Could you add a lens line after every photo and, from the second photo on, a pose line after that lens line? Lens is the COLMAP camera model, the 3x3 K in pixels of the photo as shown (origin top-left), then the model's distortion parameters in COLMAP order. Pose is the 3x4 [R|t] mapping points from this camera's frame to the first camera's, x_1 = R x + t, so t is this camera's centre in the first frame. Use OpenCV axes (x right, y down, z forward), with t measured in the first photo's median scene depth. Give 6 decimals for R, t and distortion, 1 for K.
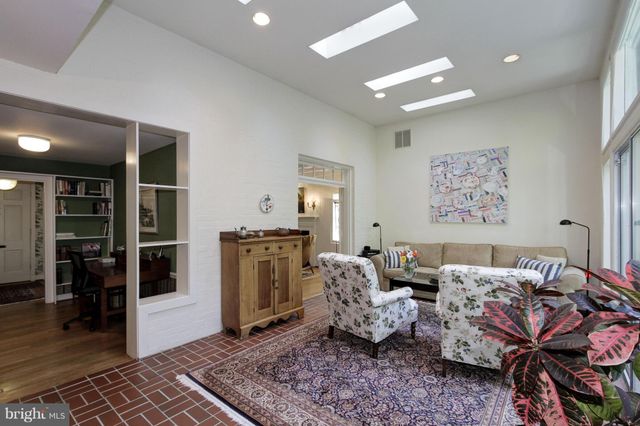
lens RADIAL K [[293.3, 0, 311.4], [0, 293.3, 219.3], [0, 0, 1]] dist [-0.003957, 0.005722]
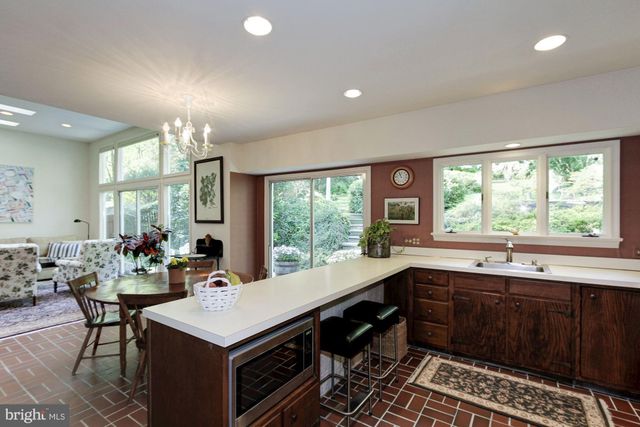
lens RADIAL K [[293.3, 0, 318.7], [0, 293.3, 216.6], [0, 0, 1]] dist [-0.003957, 0.005722]
pose [[-0.109021, 0.007817, 0.994009, -0.868969], [0.006961, 0.999951, -0.007100, 0.005743], [-0.994015, 0.006146, -0.109070, -0.203776]]
